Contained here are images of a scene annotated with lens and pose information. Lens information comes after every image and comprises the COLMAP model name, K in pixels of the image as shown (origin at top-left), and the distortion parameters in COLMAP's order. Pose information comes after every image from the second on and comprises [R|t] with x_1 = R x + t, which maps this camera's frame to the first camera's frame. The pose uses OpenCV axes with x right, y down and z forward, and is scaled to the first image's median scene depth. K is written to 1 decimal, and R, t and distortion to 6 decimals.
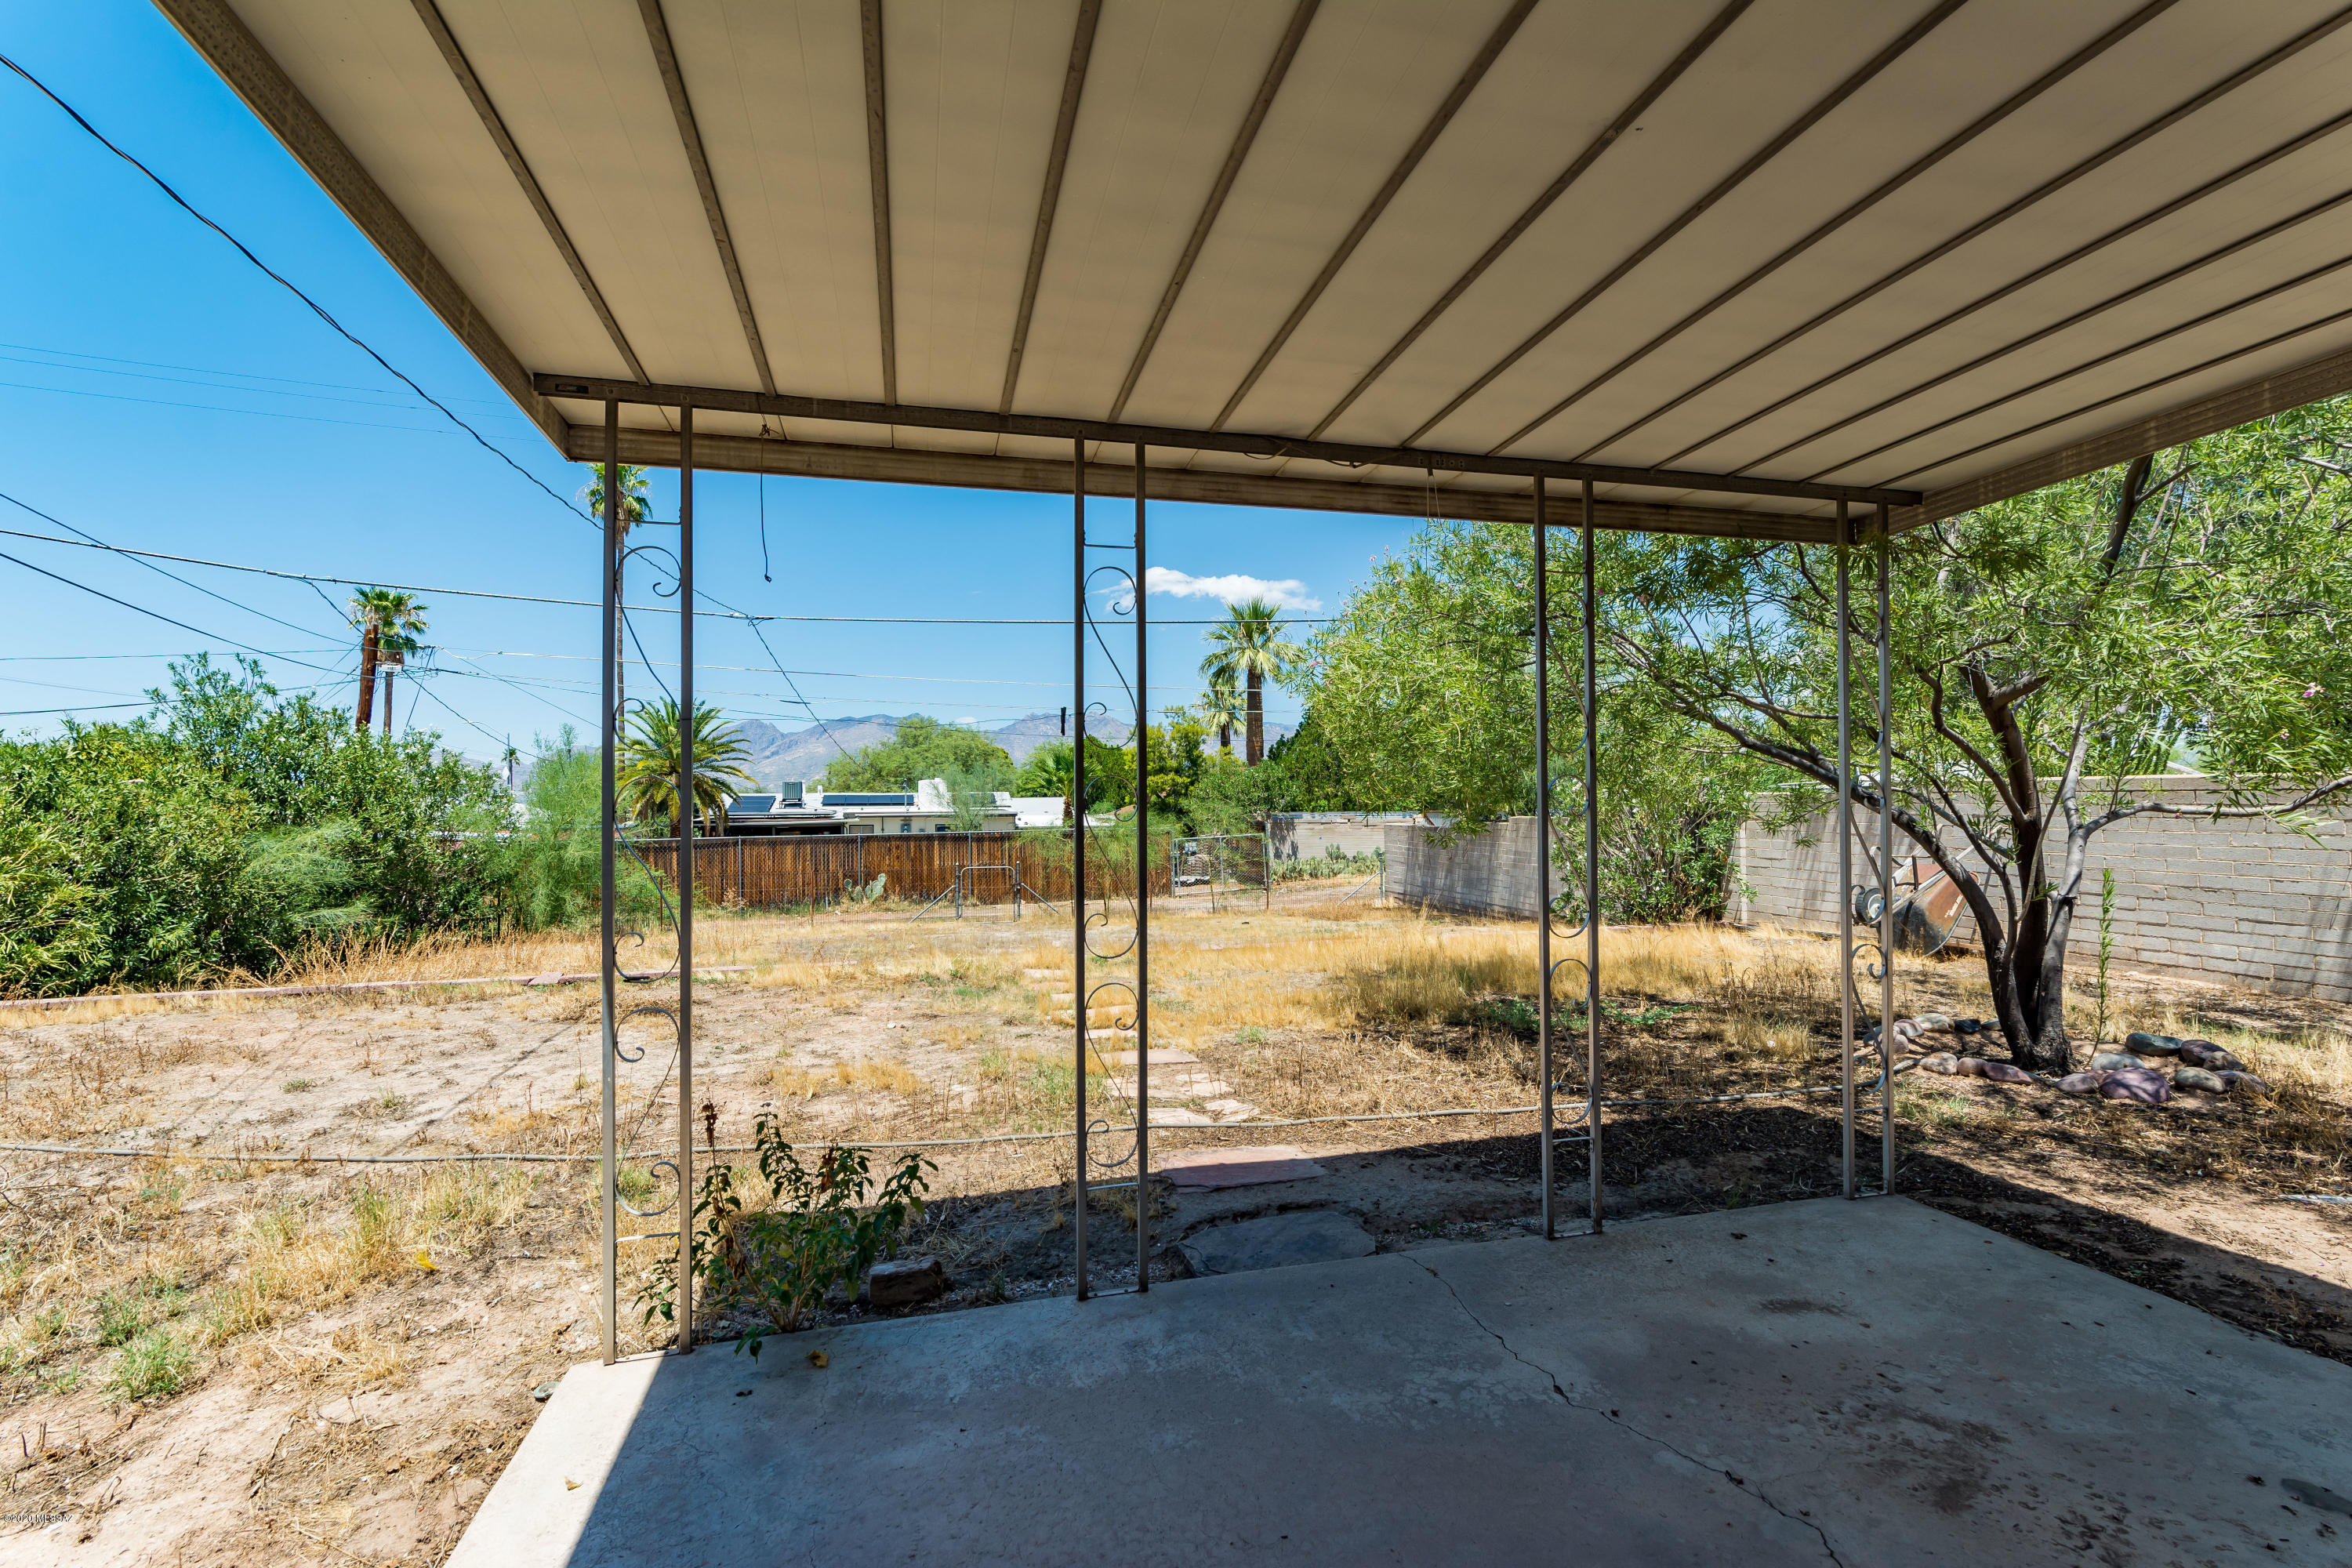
lens RADIAL K [[1017.0, 0, 1170.3], [0, 1017.0, 789.0], [0, 0, 1]] dist [-0.002780, -0.000299]
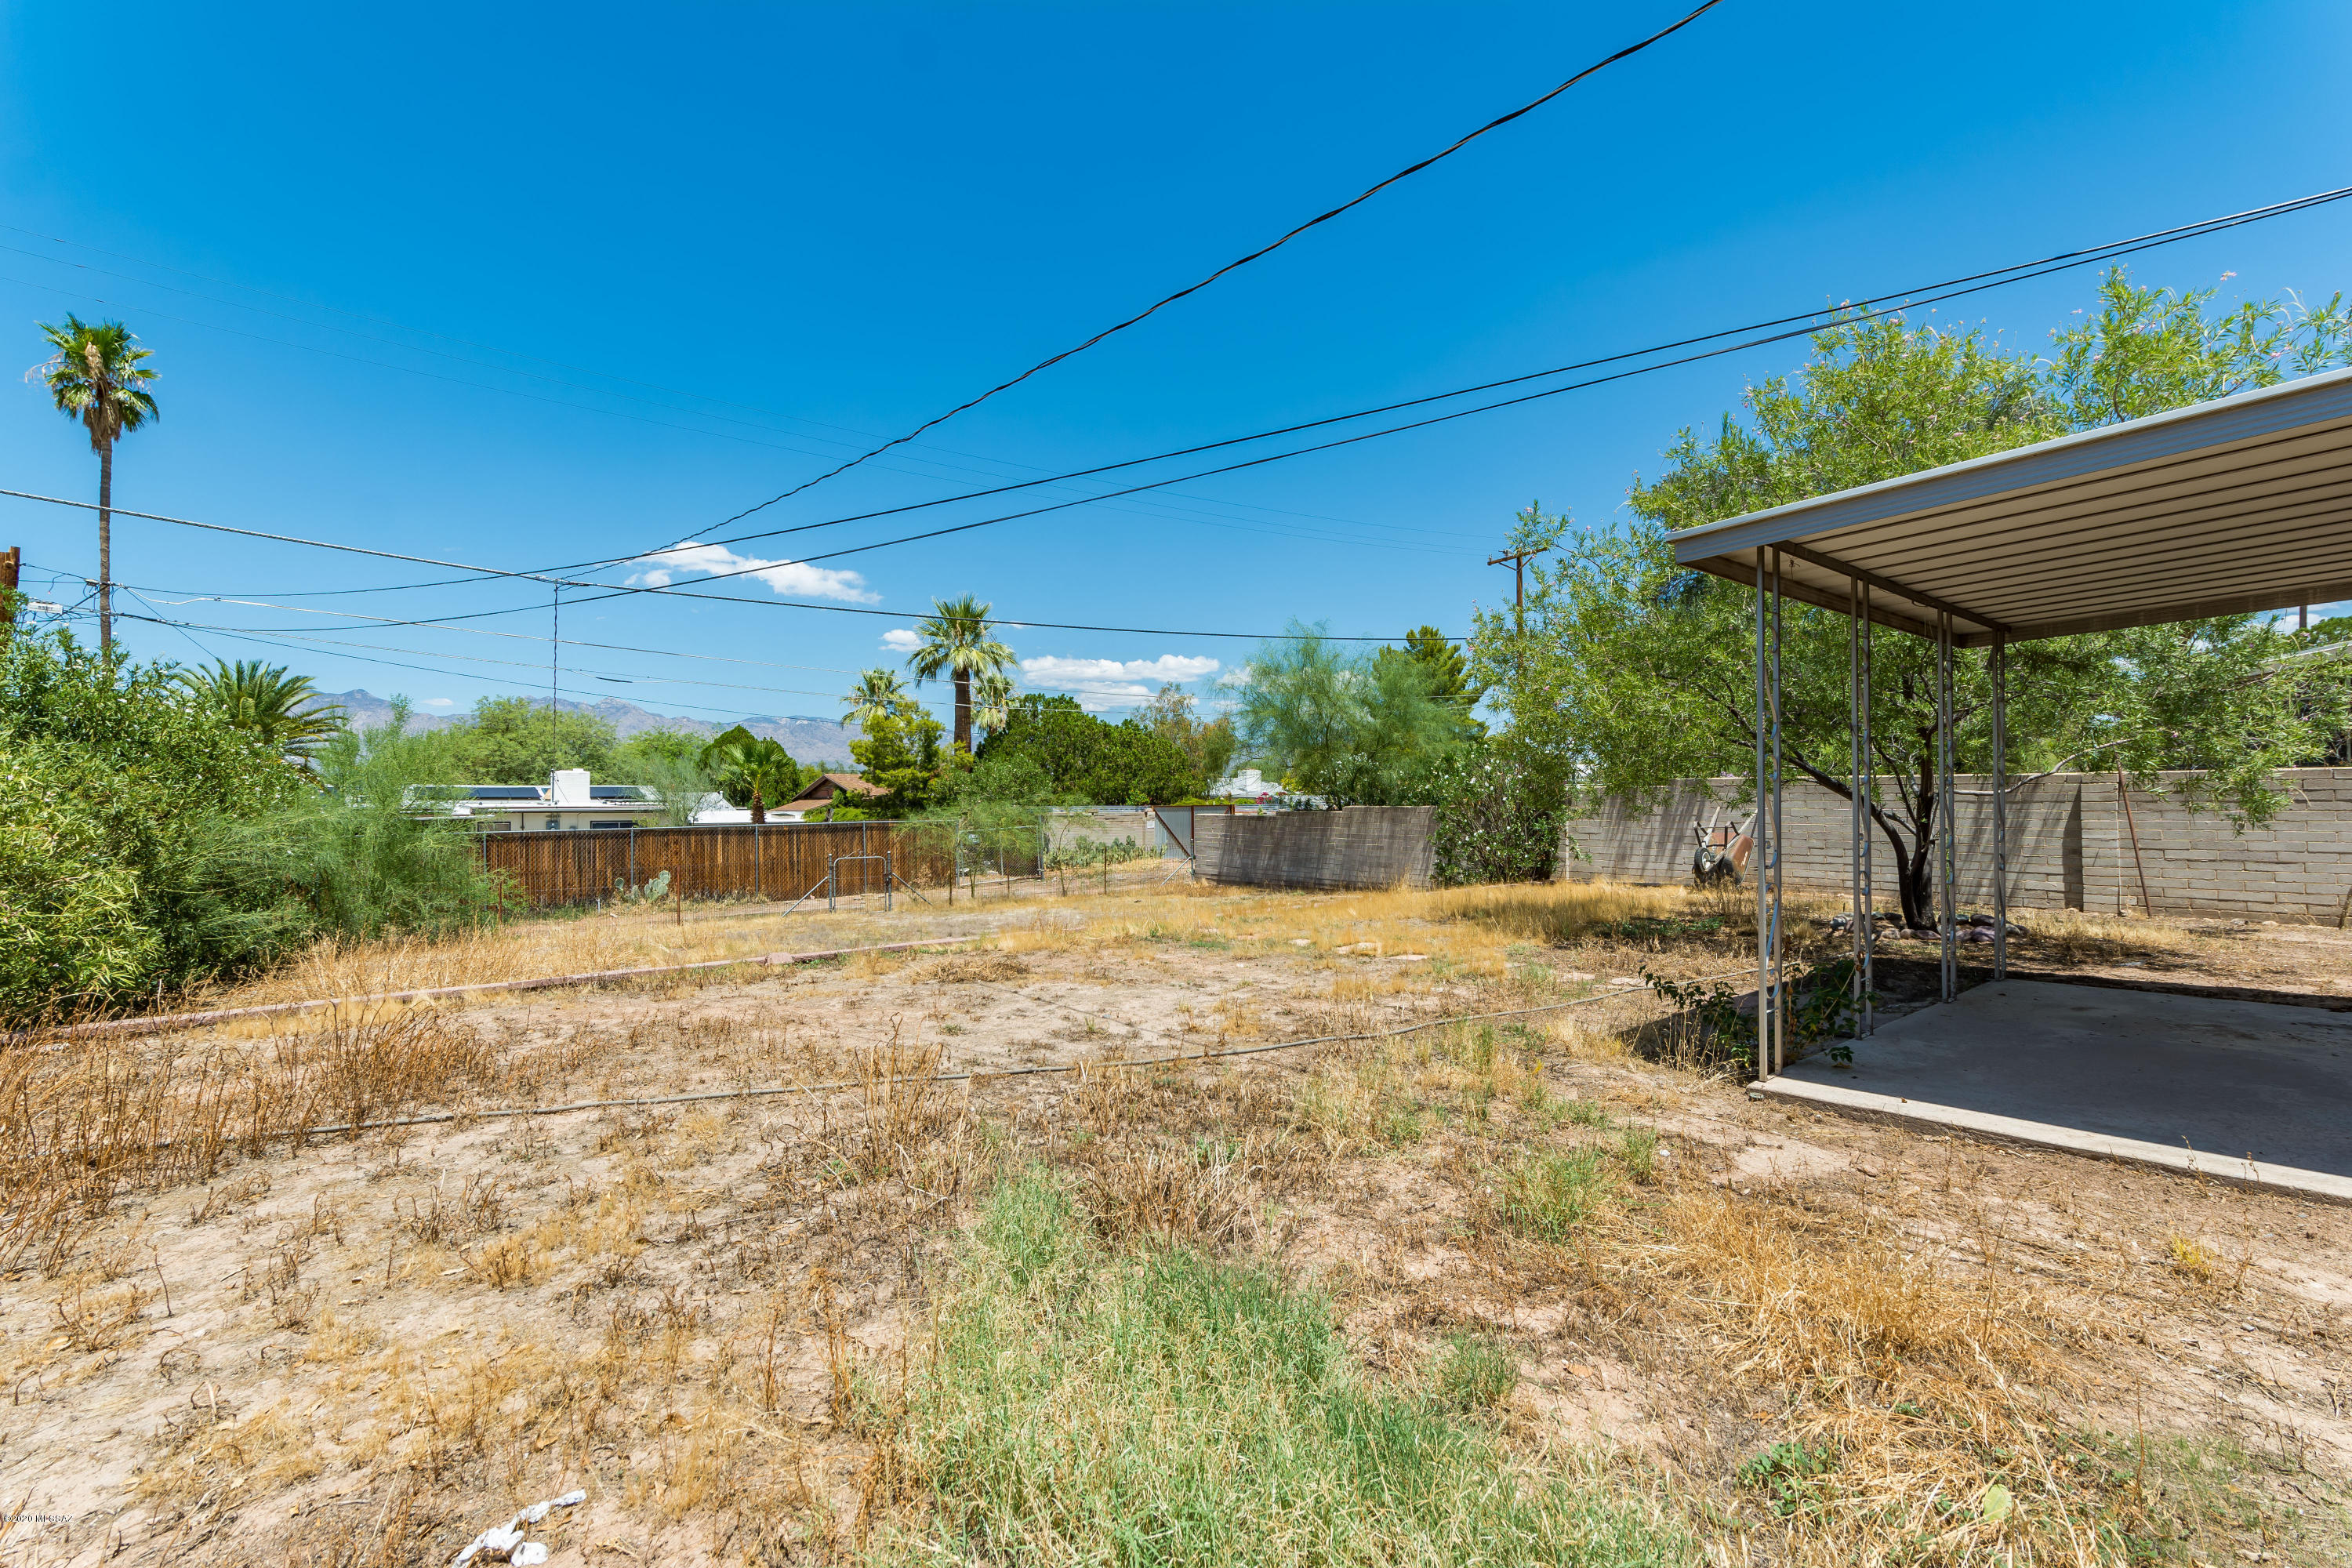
lens RADIAL K [[1017.0, 0, 1179.6], [0, 1017.0, 789.5], [0, 0, 1]] dist [-0.002780, -0.000299]
pose [[0.911631, 0.008437, 0.410923, -0.230379], [-0.008967, 0.999960, -0.000638, 0.006386], [-0.410912, -0.003103, 0.911670, -0.021785]]
